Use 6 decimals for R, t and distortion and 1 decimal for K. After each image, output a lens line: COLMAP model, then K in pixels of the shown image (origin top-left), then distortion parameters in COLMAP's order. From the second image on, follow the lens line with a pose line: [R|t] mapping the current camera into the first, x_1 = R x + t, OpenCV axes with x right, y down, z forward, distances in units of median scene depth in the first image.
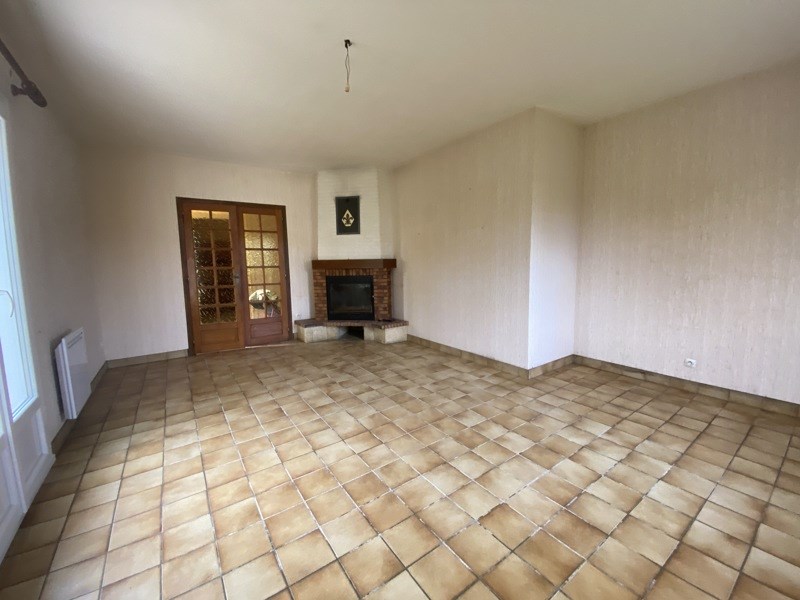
lens RADIAL K [[319.3, 0, 400.0], [0, 319.3, 300.0], [0, 0, 1]] dist [0.001268, -0.014127]
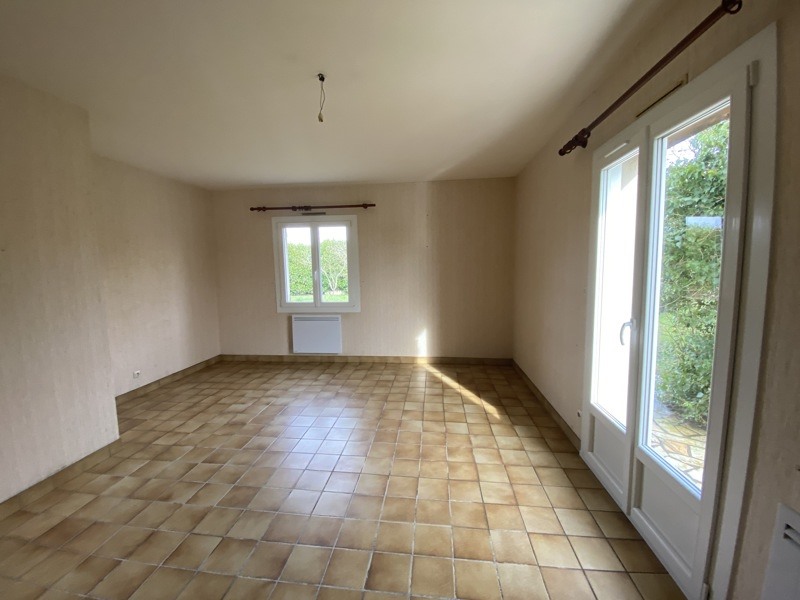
lens RADIAL K [[319.3, 0, 400.0], [0, 319.3, 300.0], [0, 0, 1]] dist [0.001268, -0.014127]
pose [[-0.749129, -0.038073, 0.661329, -0.941216], [0.109950, 0.977352, 0.180814, -0.274623], [-0.653235, 0.208167, -0.727977, 1.571770]]
